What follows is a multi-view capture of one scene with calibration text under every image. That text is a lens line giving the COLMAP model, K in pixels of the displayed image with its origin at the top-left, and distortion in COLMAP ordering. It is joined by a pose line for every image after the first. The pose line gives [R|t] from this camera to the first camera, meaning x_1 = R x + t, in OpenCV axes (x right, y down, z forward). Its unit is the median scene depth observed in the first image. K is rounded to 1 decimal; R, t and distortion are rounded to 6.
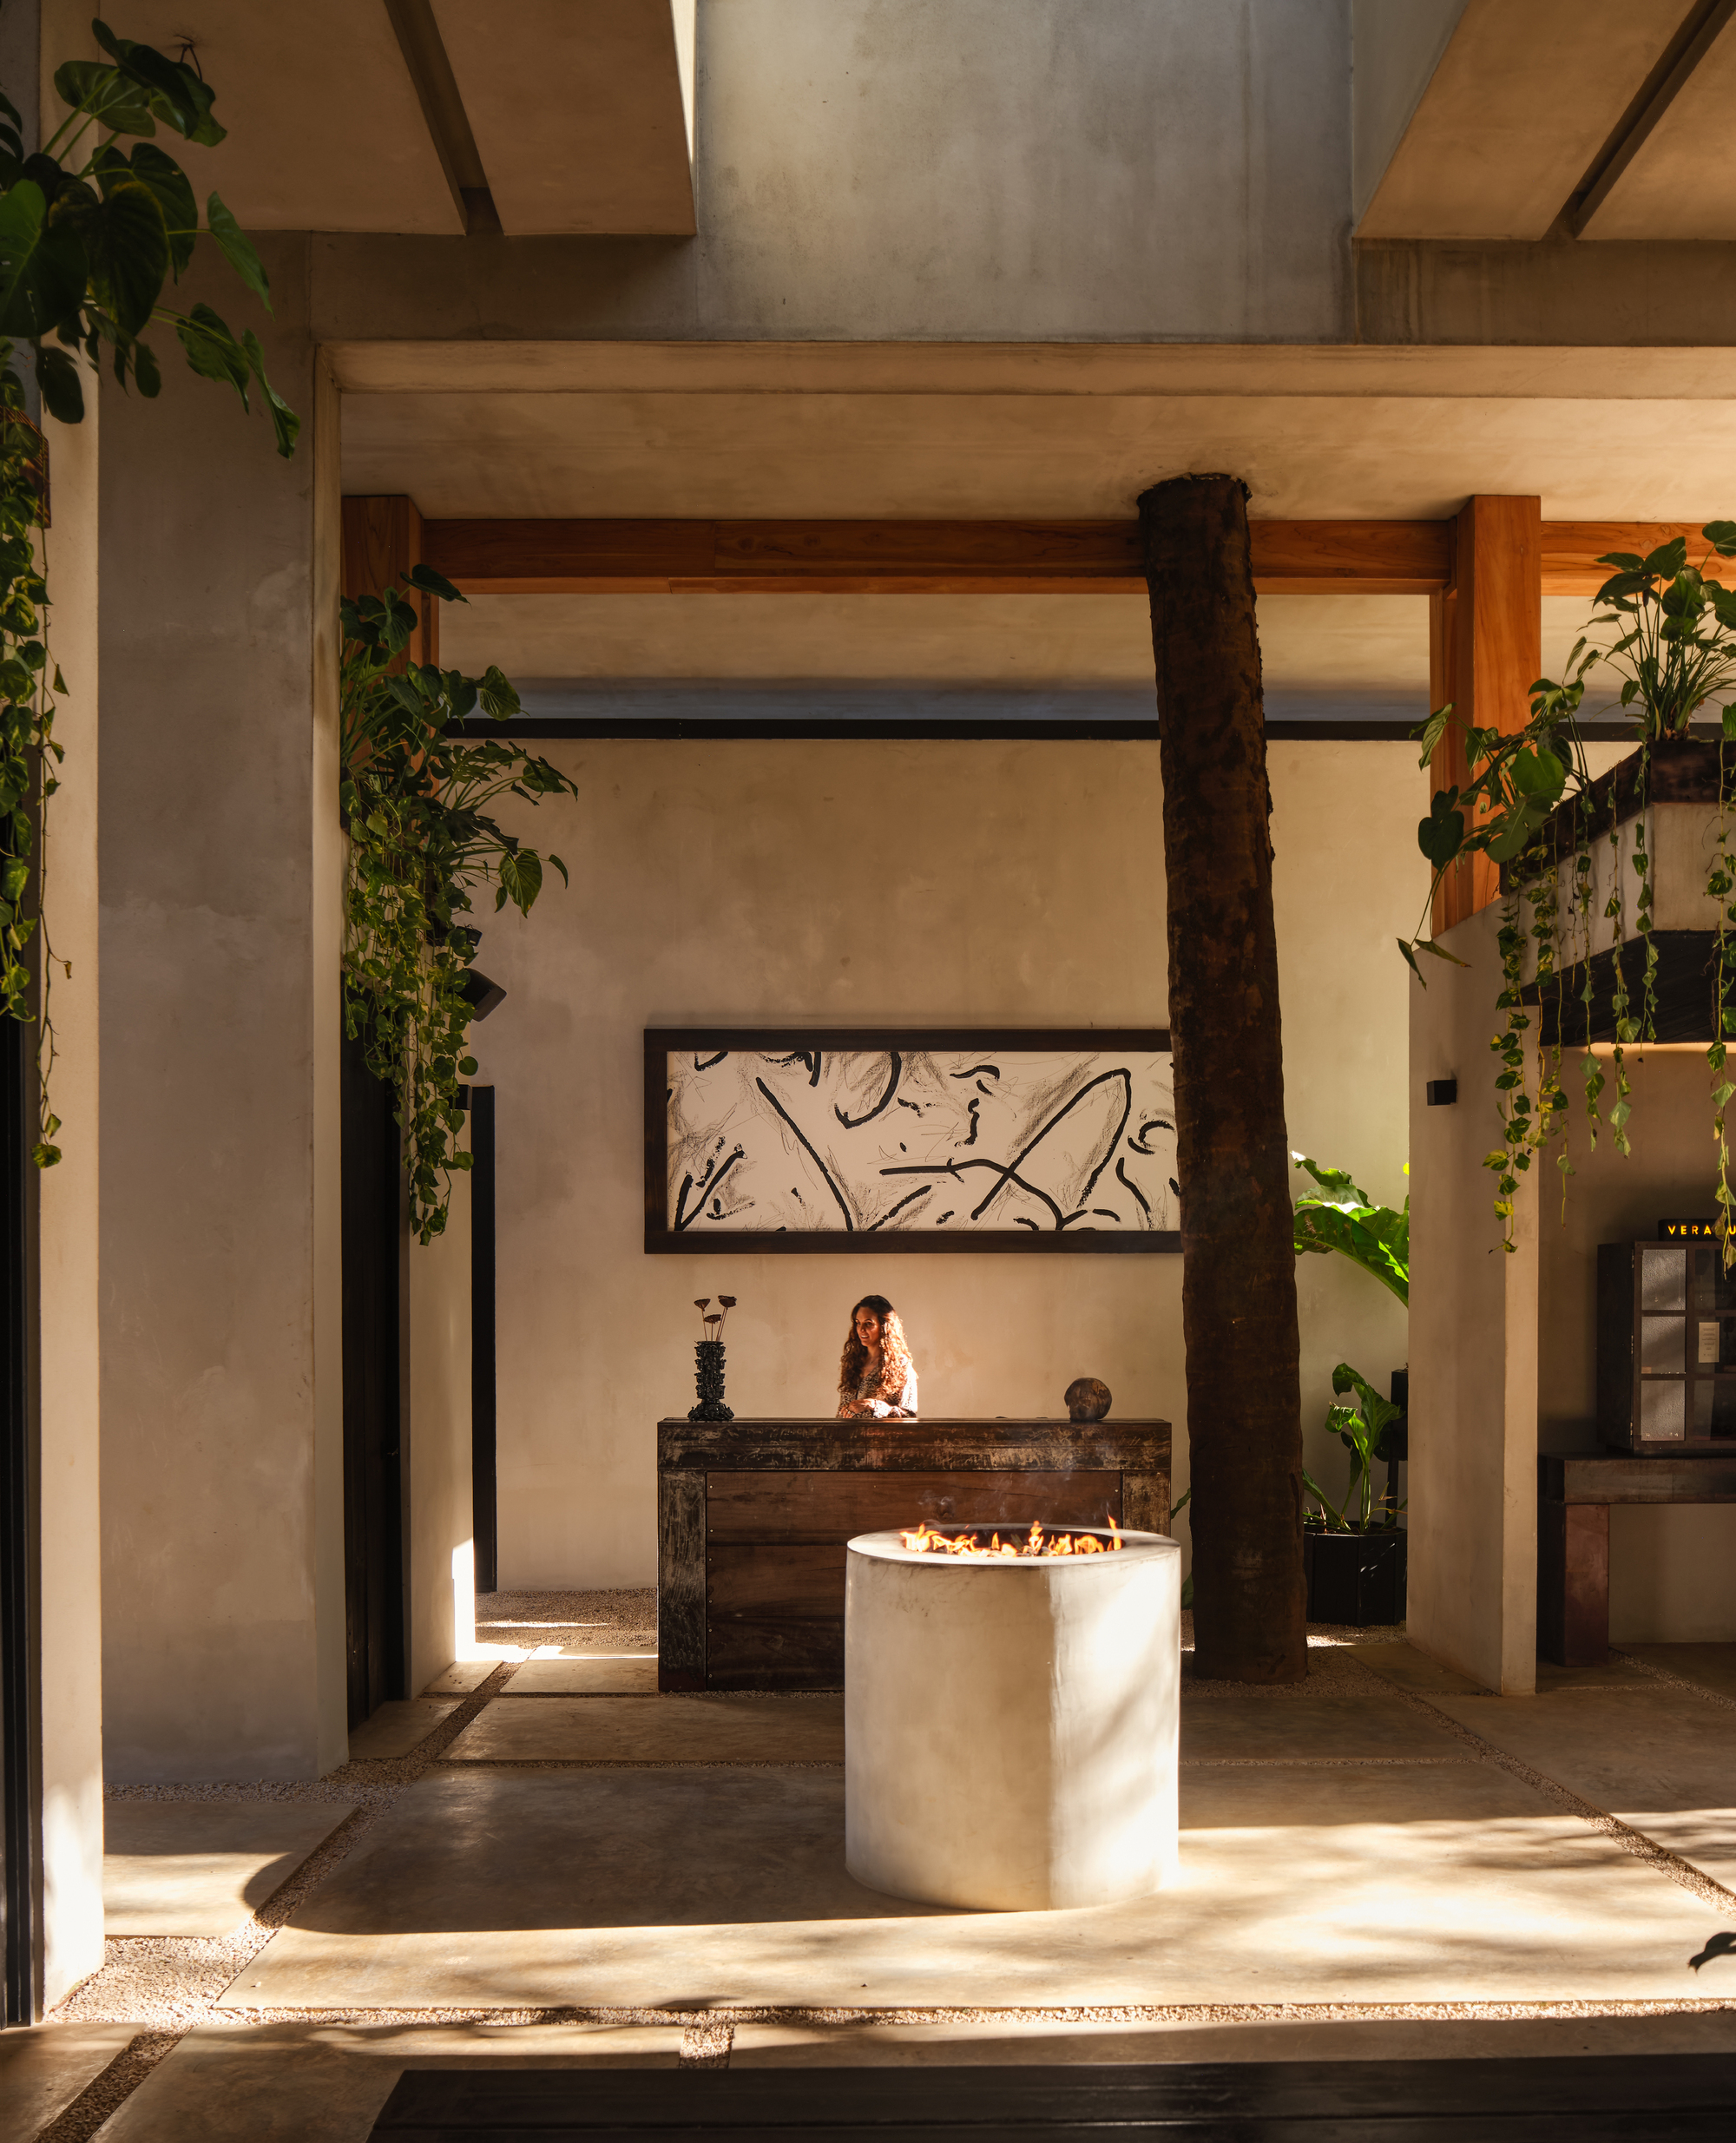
lens RADIAL K [[1902.3, 0, 867.2], [0, 1902.3, 1062.1], [0, 0, 1]] dist [-0.020170, 0.005927]
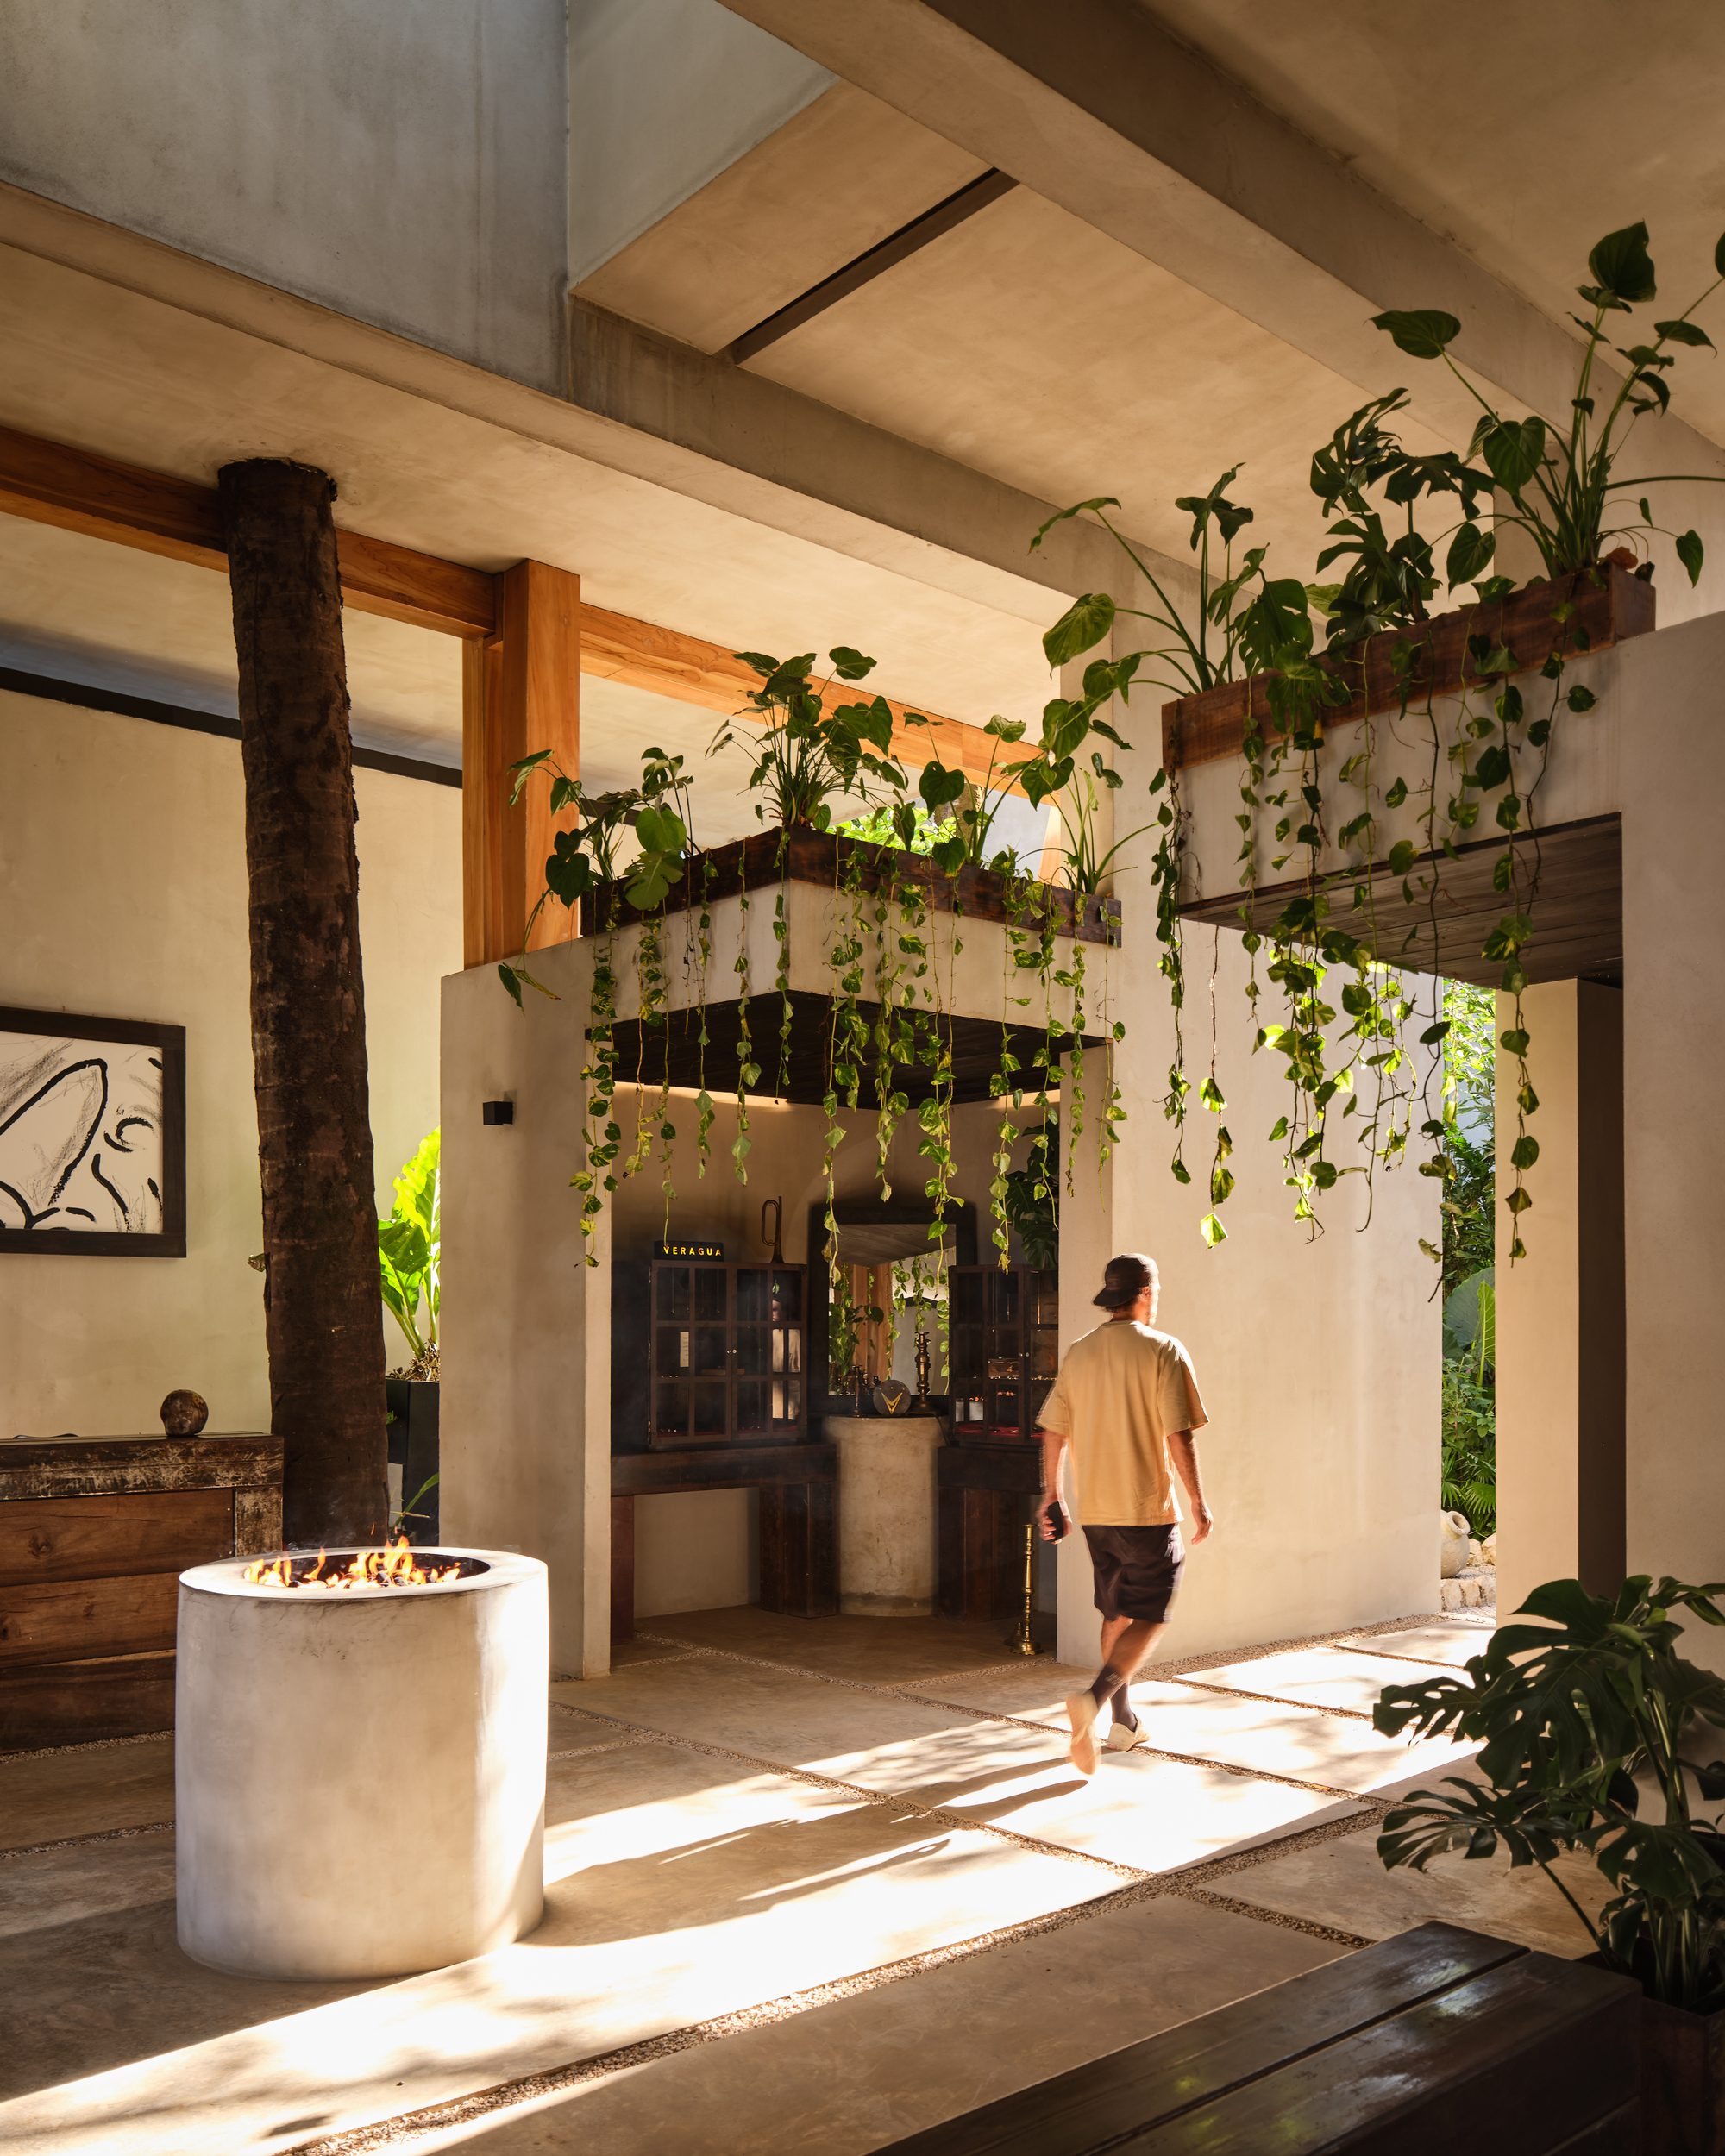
lens RADIAL K [[1794.8, 0, 862.0], [0, 1794.8, 1089.6], [0, 0, 1]] dist [-0.002356, -0.001969]
pose [[0.768043, 0.086257, 0.634562, -0.192282], [-0.088583, 0.995672, -0.028126, 0.014108], [-0.634242, -0.034610, 0.772360, 0.110233]]
